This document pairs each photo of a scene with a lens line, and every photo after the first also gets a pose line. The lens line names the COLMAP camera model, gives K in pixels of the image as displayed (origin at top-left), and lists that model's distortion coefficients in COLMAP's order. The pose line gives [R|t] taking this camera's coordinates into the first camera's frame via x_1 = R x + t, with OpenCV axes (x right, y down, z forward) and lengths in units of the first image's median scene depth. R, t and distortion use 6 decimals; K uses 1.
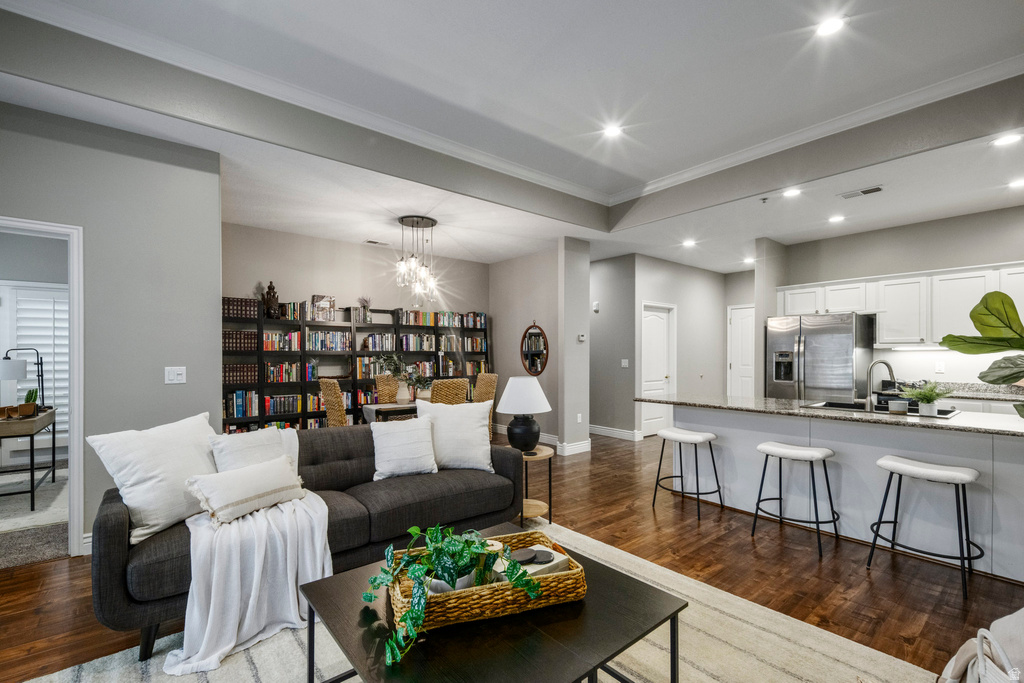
lens RADIAL K [[450.9, 0, 513.2], [0, 450.9, 347.3], [0, 0, 1]] dist [0.002733, -0.001243]
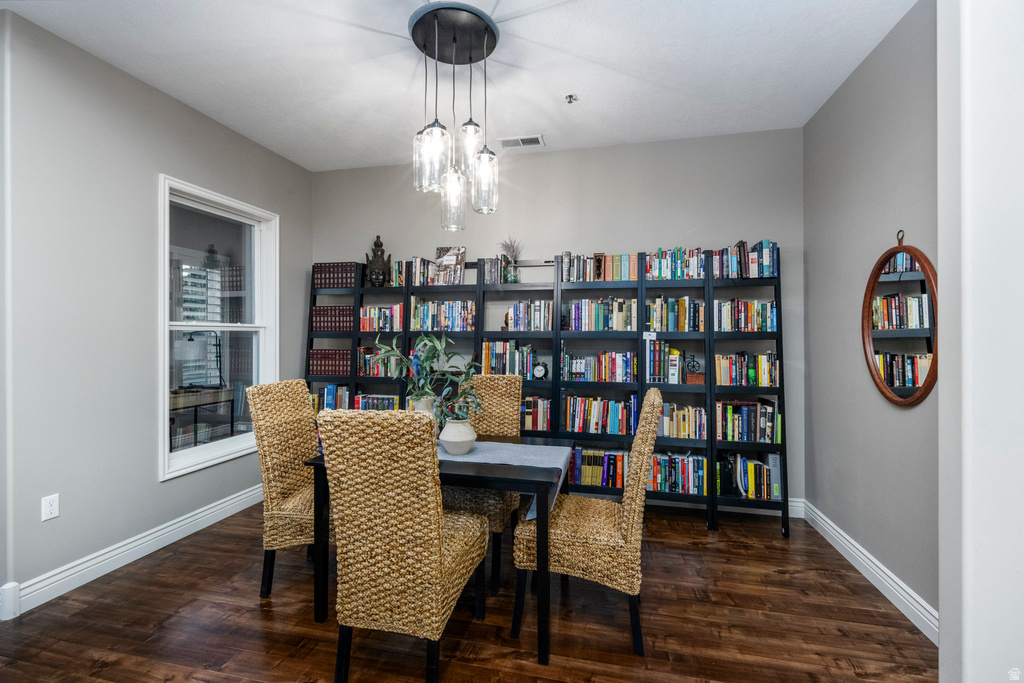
lens RADIAL K [[450.9, 0, 512.6], [0, 450.9, 338.9], [0, 0, 1]] dist [0.002733, -0.001243]
pose [[0.611428, 0.001321, -0.791299, 0.135840], [0.007554, 0.999943, 0.007506, 0.012455], [0.791264, -0.010567, 0.611384, 0.599518]]
